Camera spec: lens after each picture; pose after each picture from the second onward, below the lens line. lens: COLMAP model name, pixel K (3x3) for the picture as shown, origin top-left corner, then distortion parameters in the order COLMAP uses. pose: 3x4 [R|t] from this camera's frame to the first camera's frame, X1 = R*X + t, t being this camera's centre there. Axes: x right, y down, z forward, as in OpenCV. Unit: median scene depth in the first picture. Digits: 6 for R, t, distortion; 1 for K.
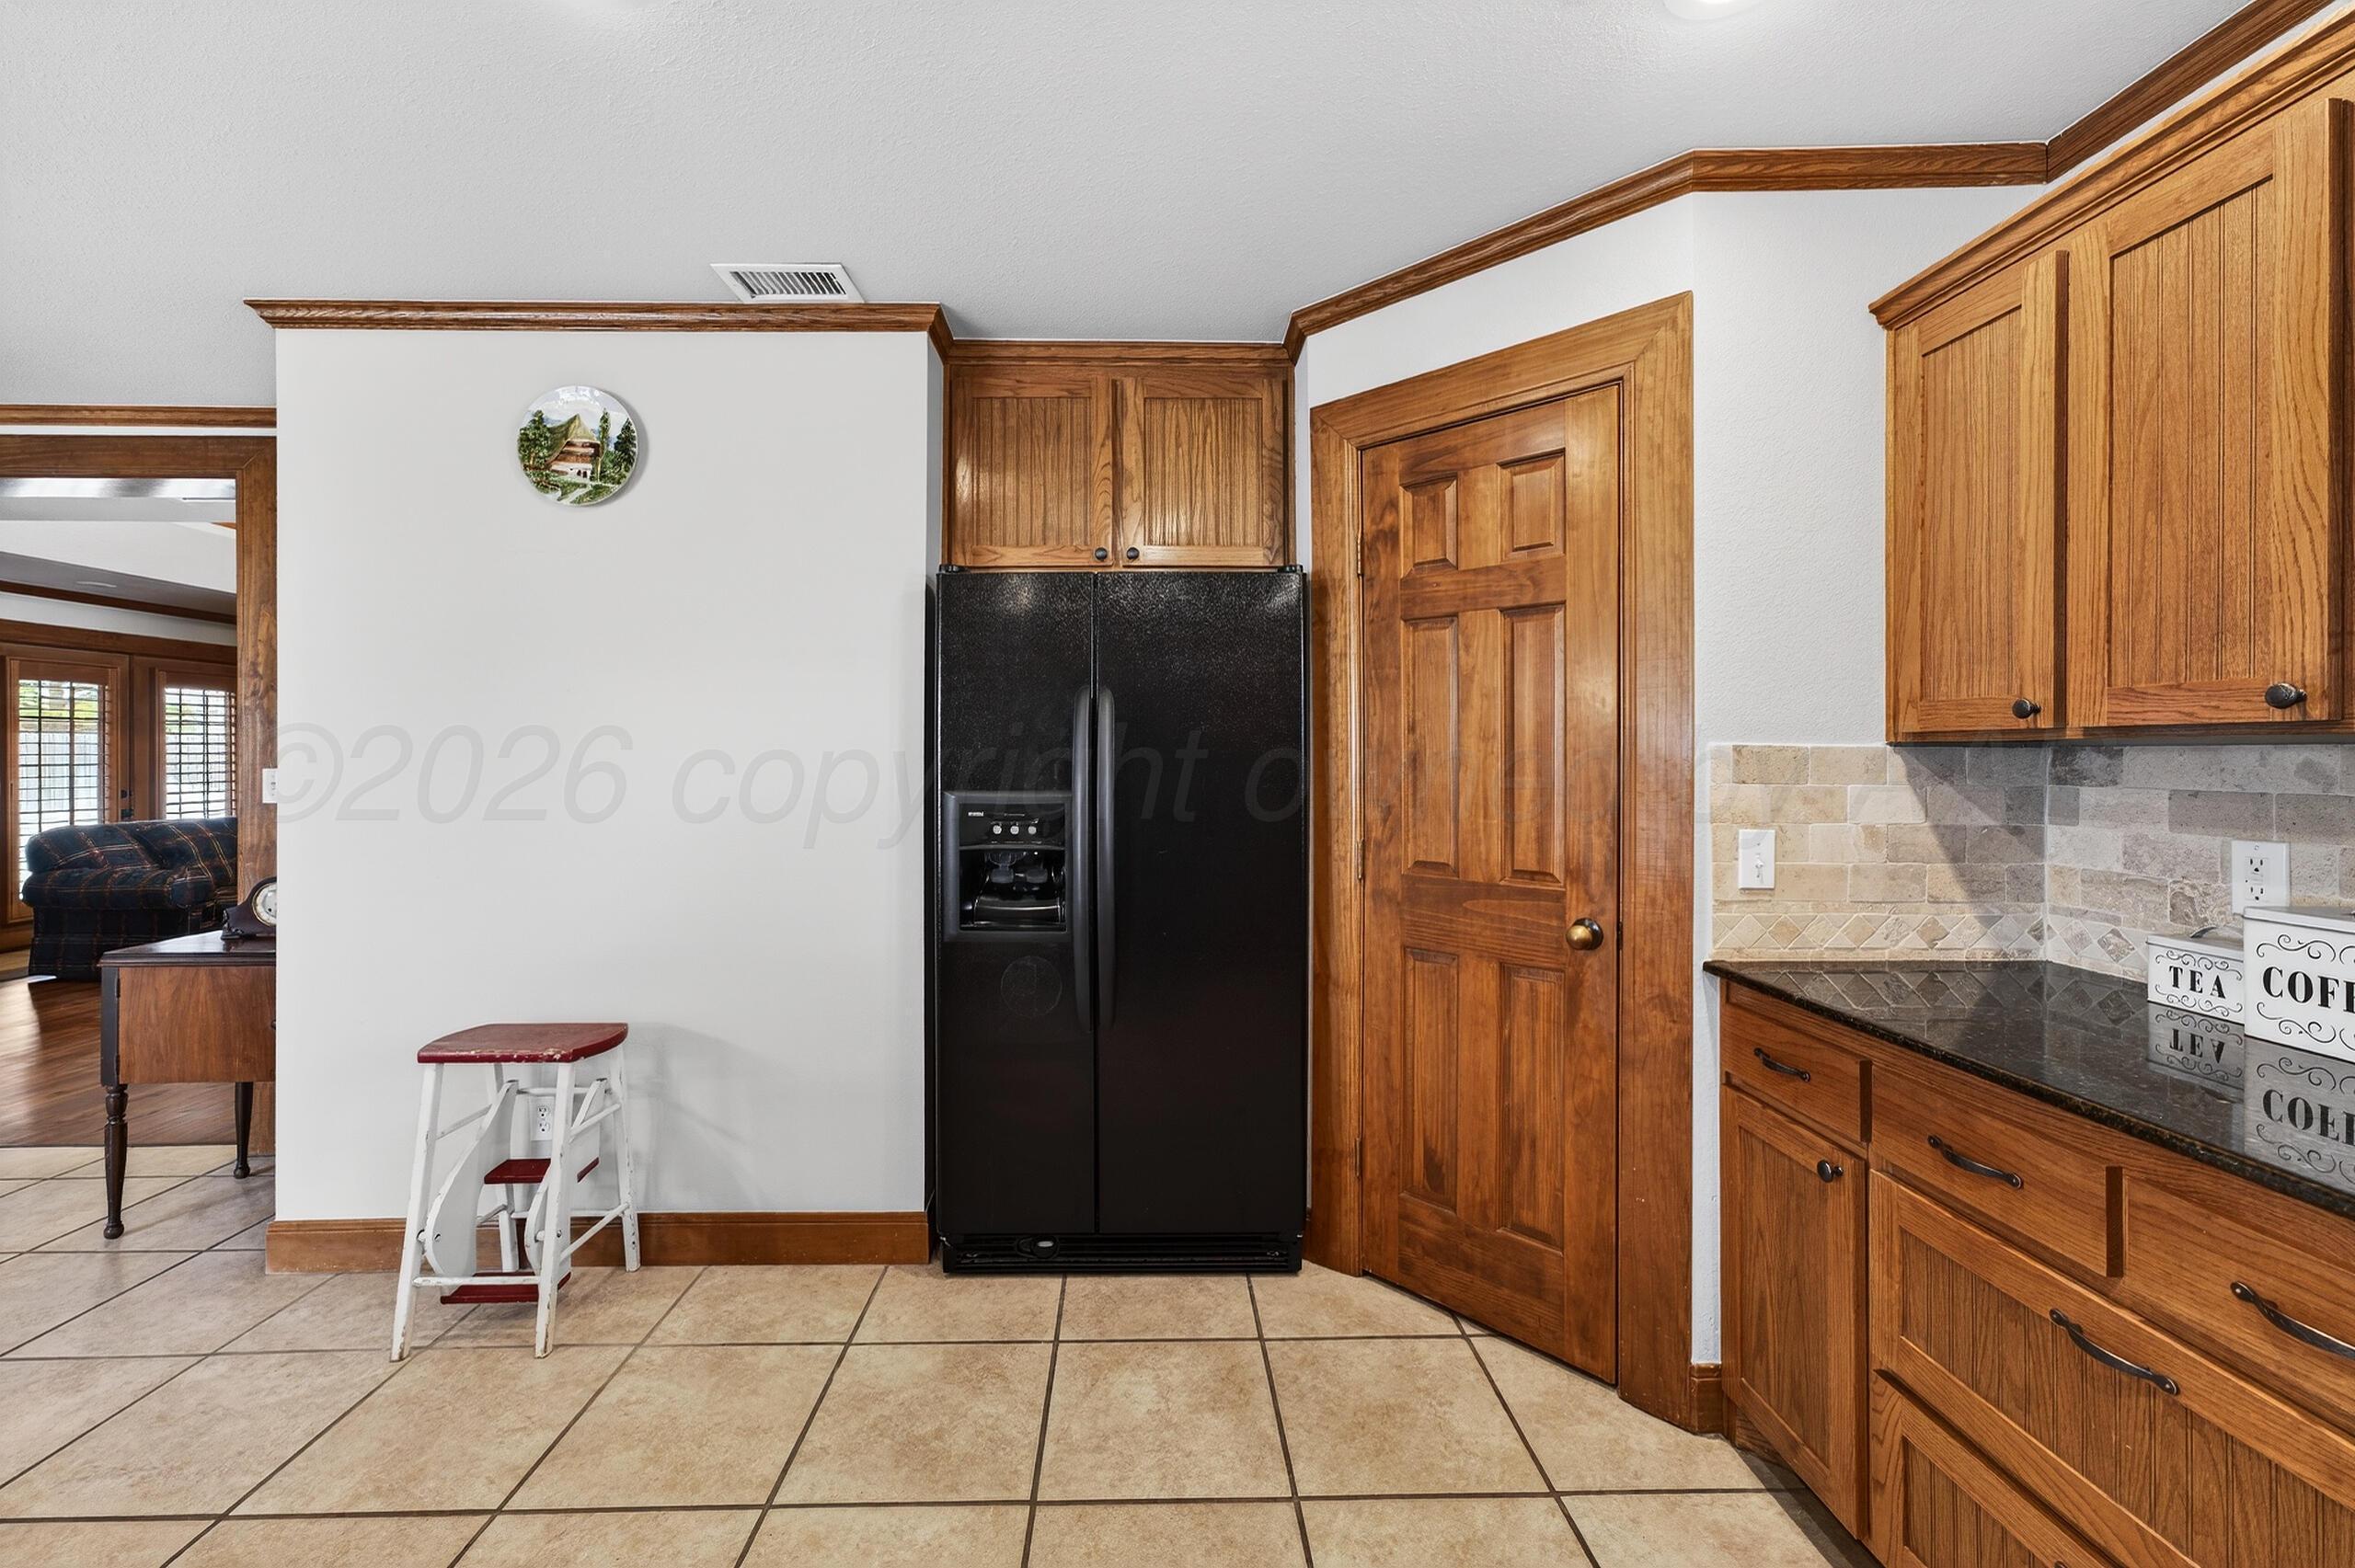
lens RADIAL K [[956.4, 0, 1163.4], [0, 956.4, 756.9], [0, 0, 1]] dist [-0.000955, 0.003605]
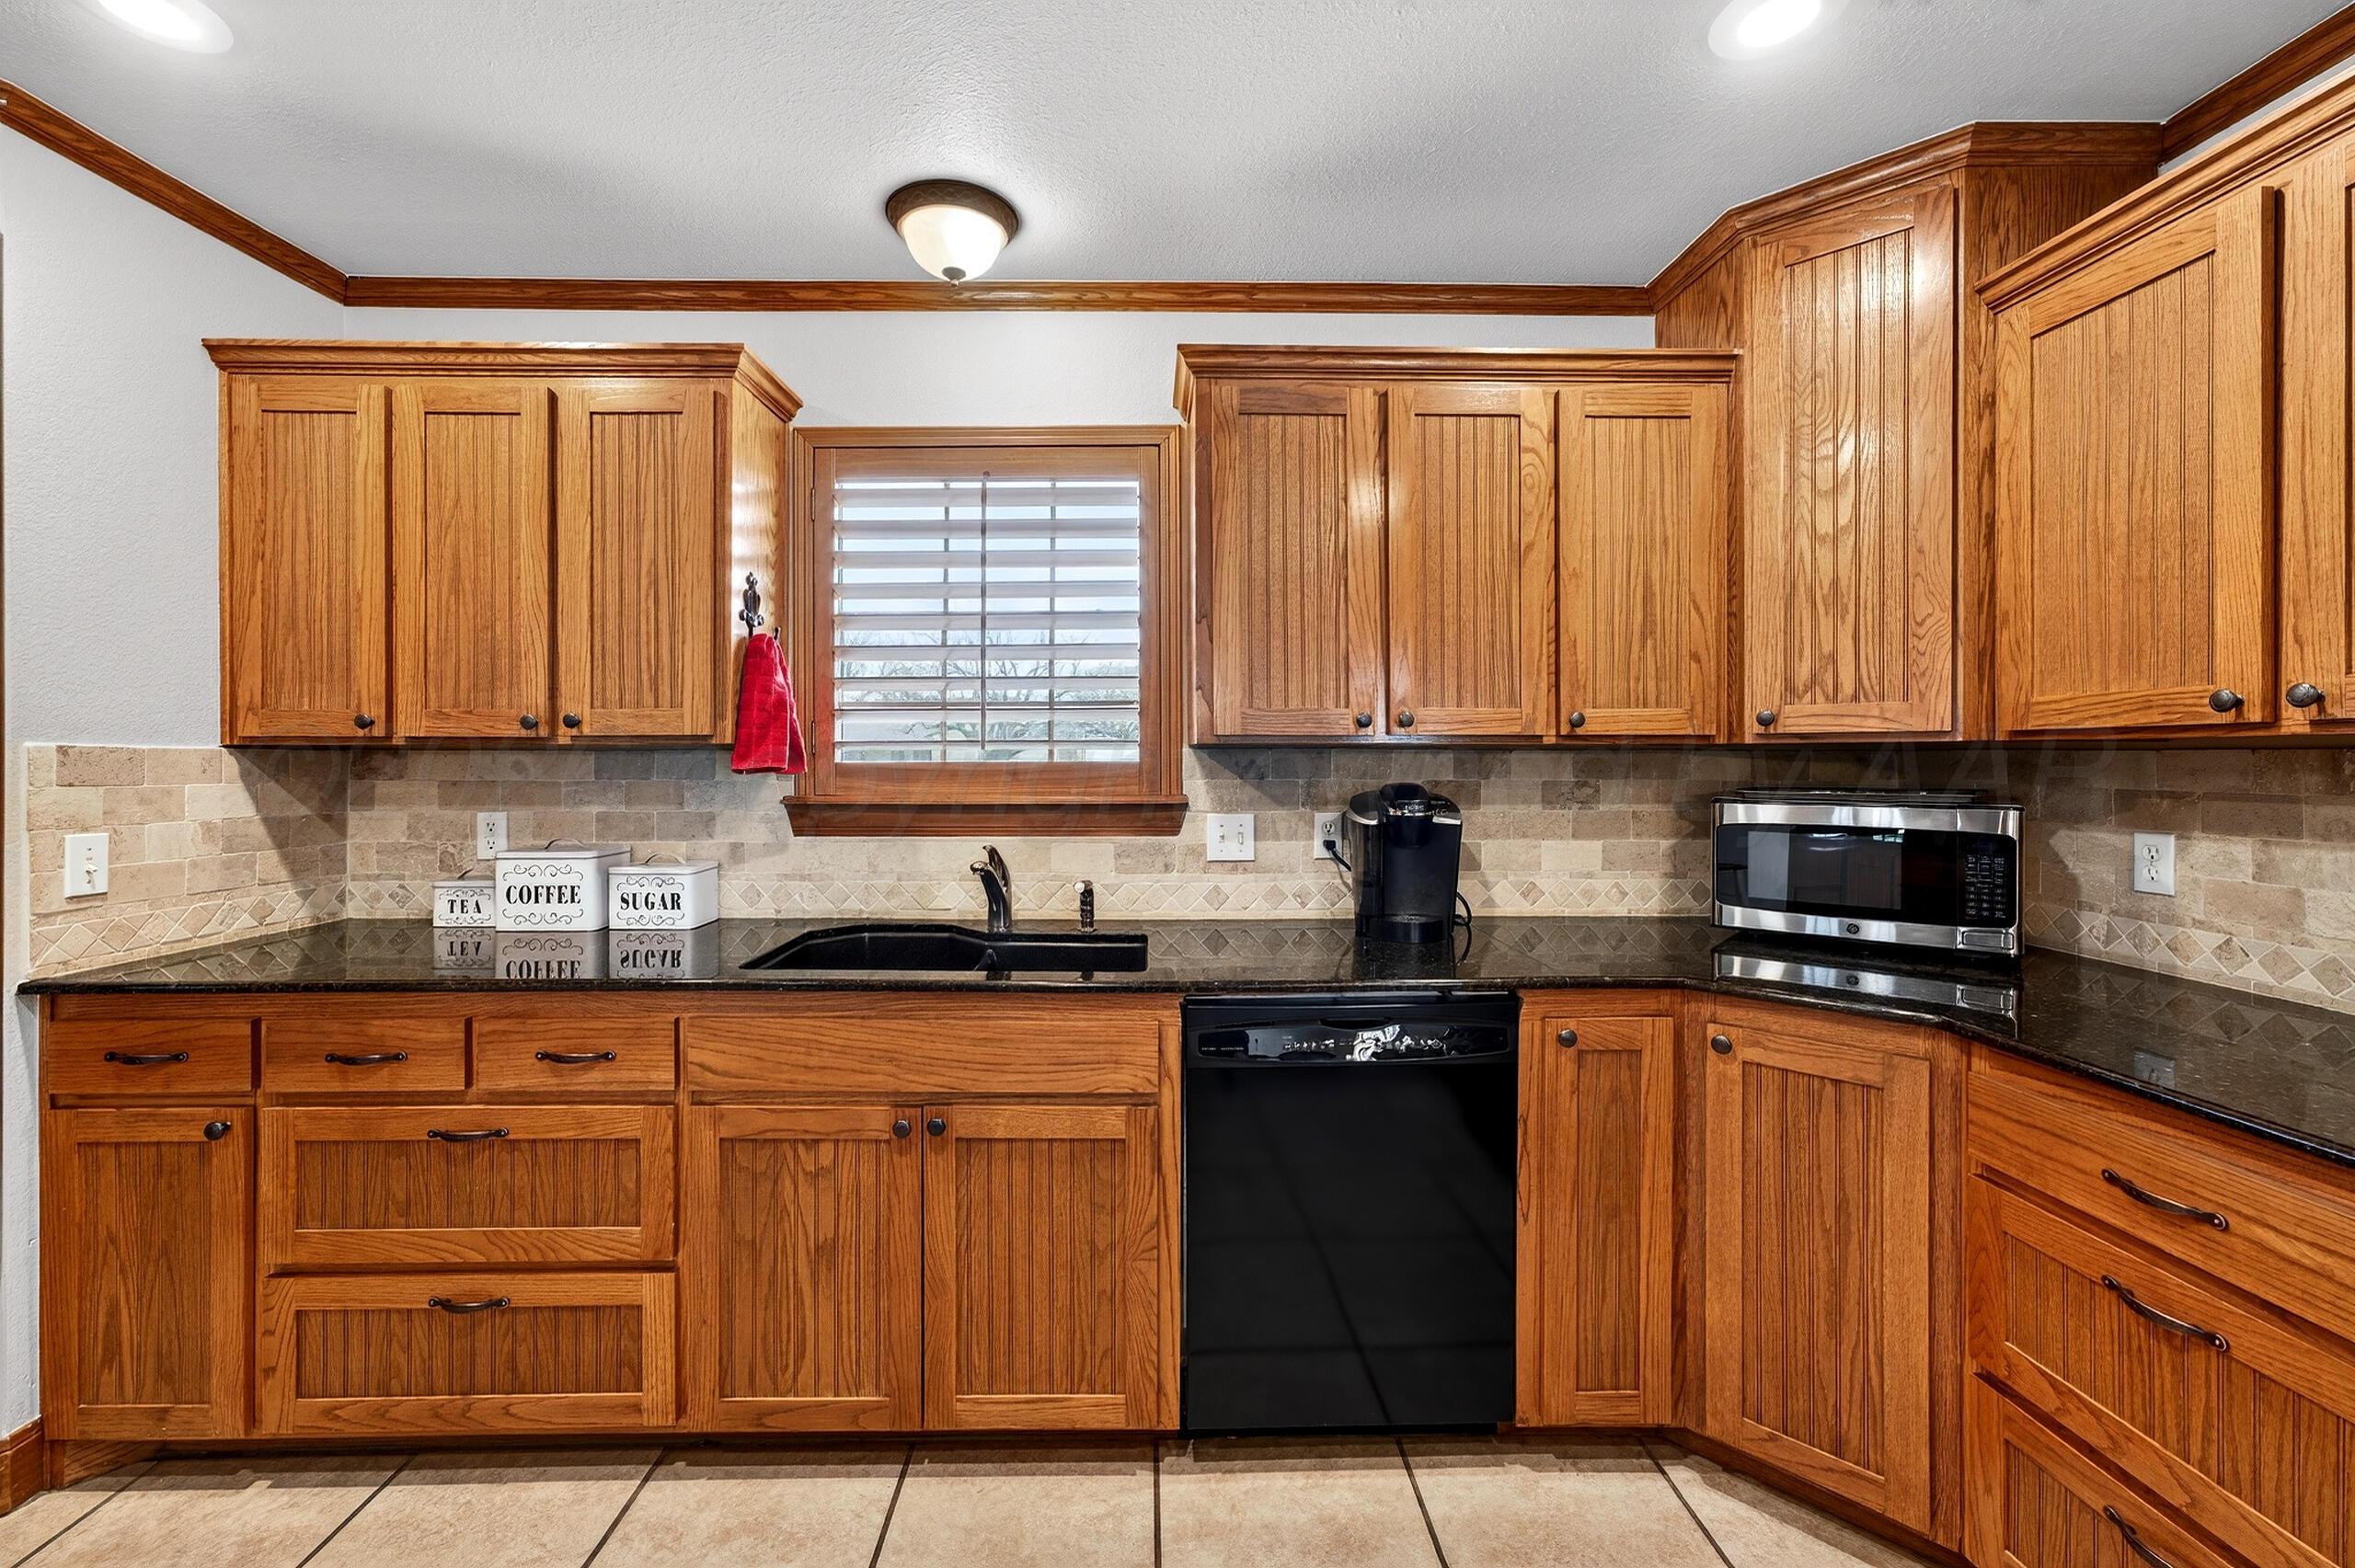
lens RADIAL K [[944.8, 0, 1164.6], [0, 944.8, 760.7], [0, 0, 1]] dist [0.000723, 0.000382]
pose [[0.004106, -0.002902, 0.999987, -0.352700], [0.001011, 0.999995, 0.002898, 0.000966], [-0.999991, 0.000999, 0.004109, -0.094425]]
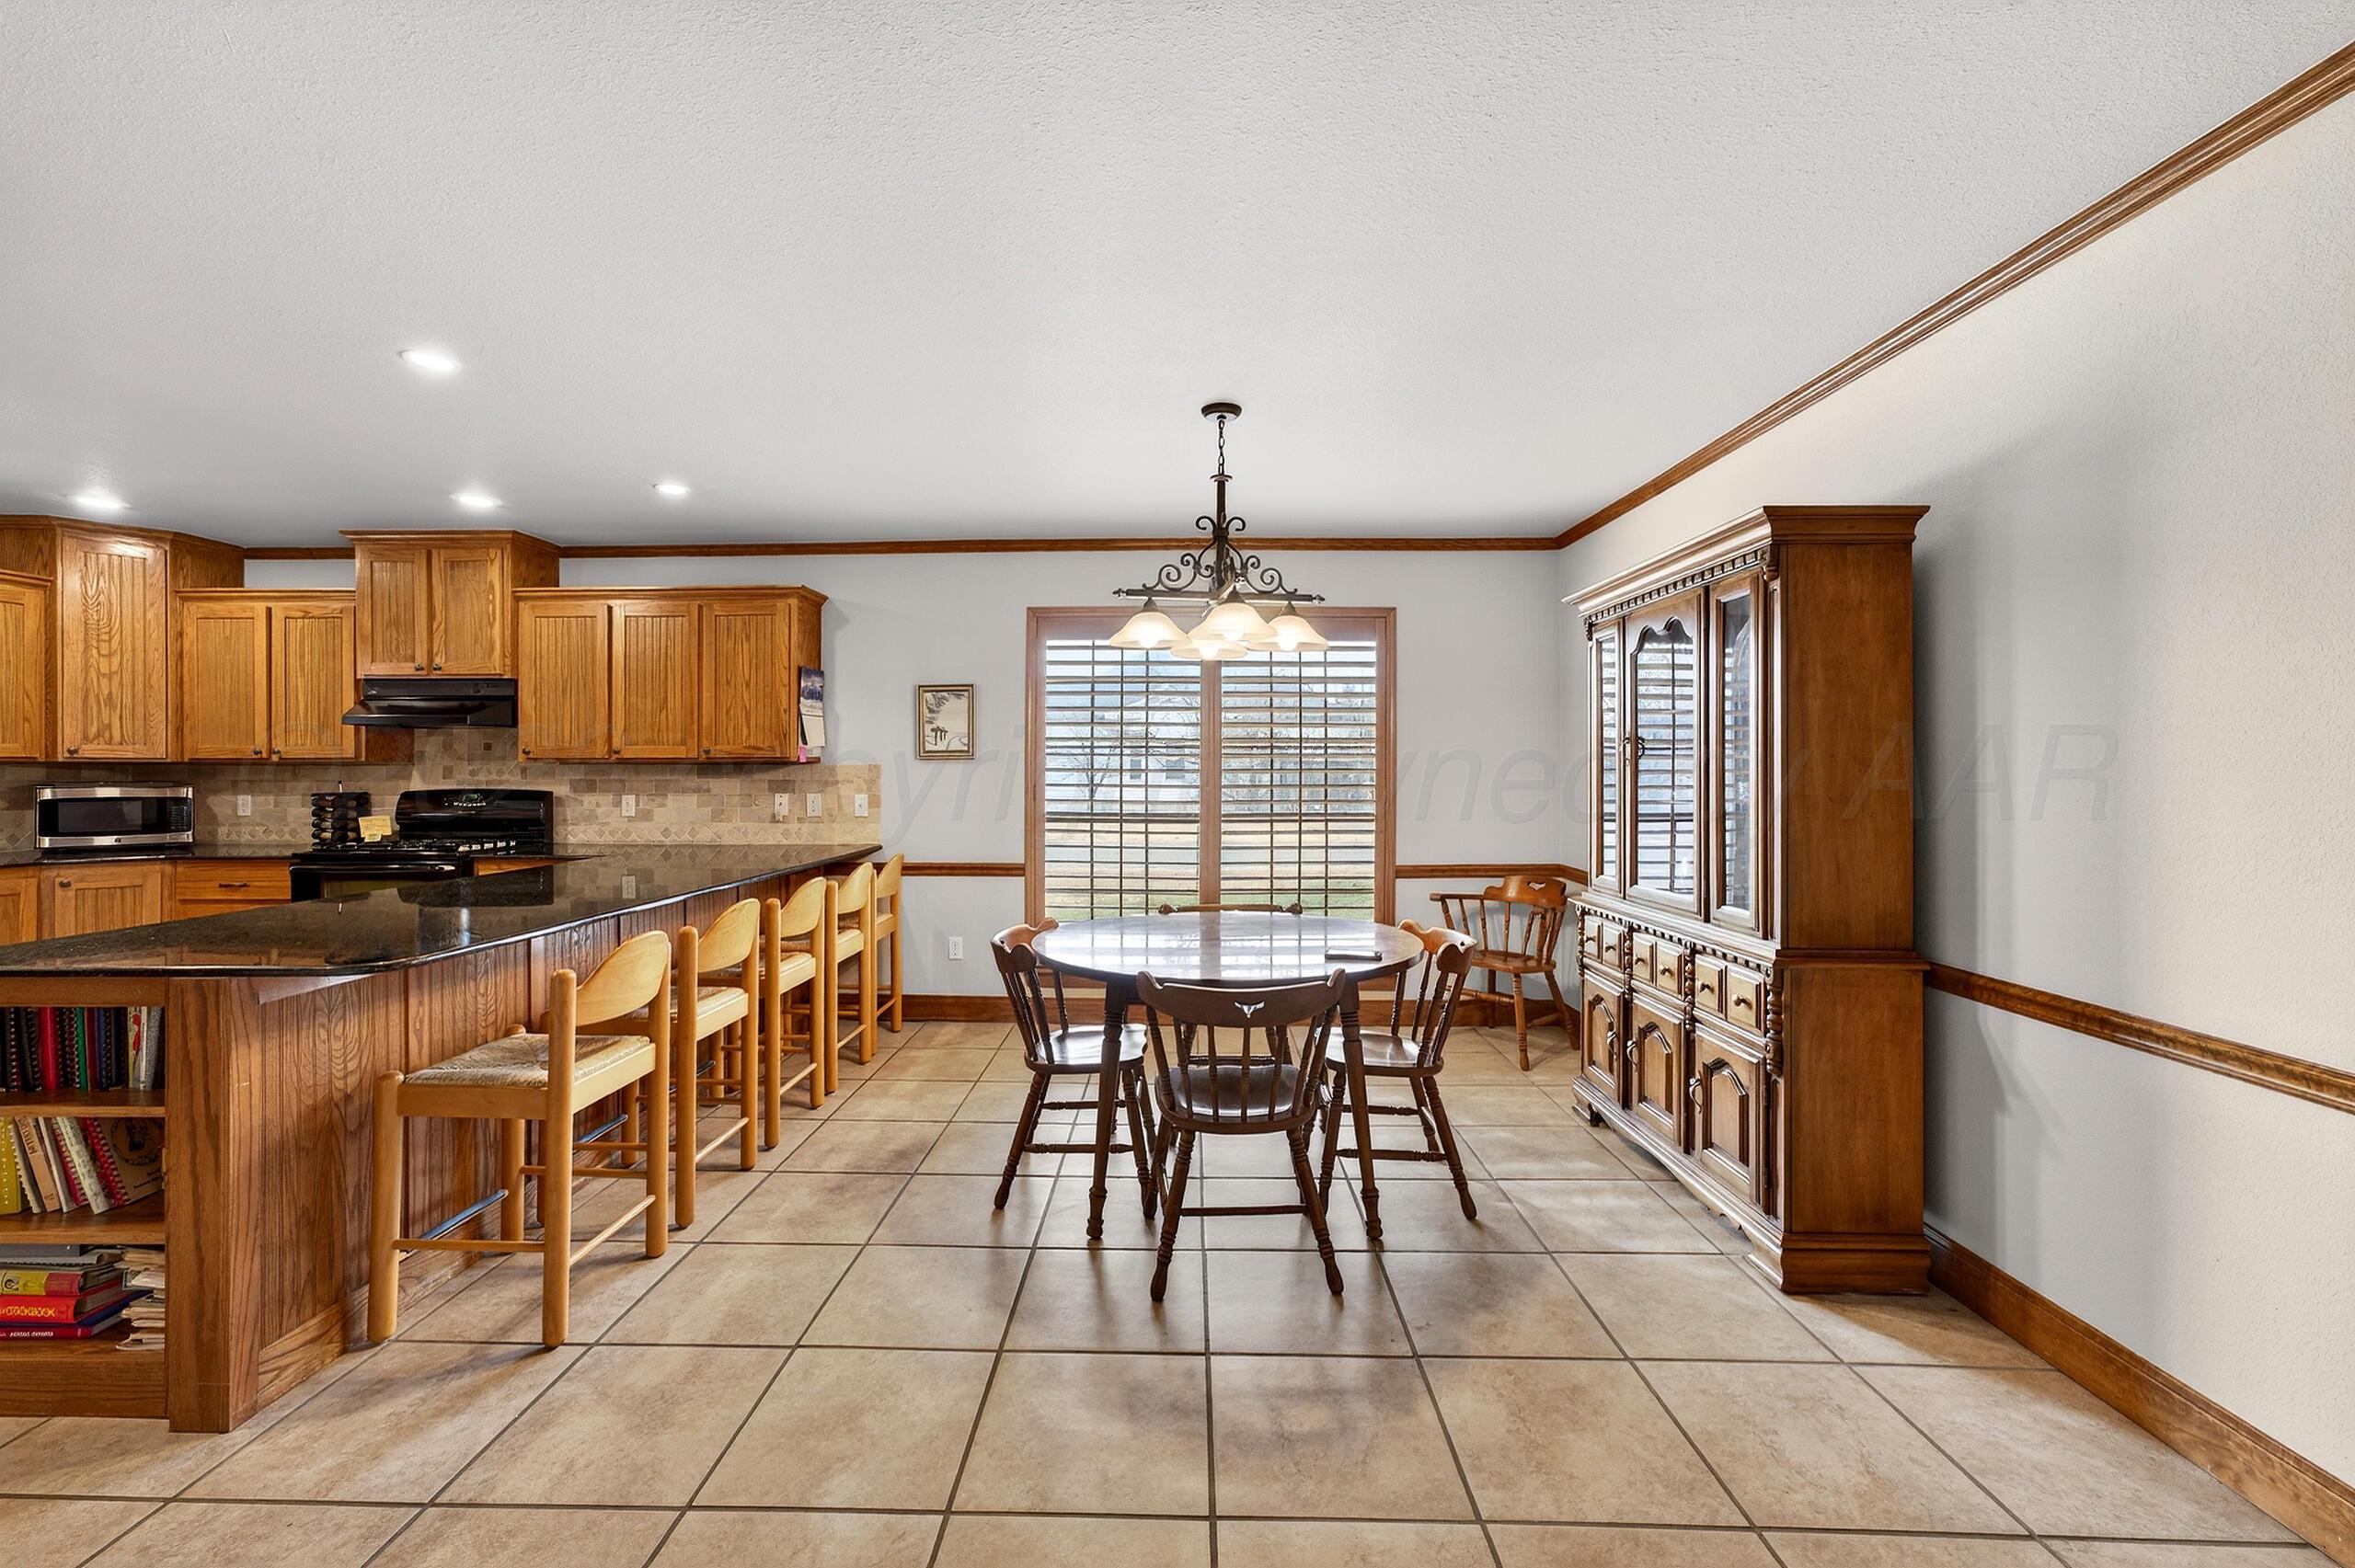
lens RADIAL K [[949.2, 0, 1148.1], [0, 949.2, 770.9], [0, 0, 1]] dist [-0.002604, 0.004380]
pose [[-0.998534, -0.000498, 0.054121, -2.260552], [-0.000326, 0.999995, 0.003204, -0.000186], [-0.054122, 0.003181, -0.998529, 1.607145]]
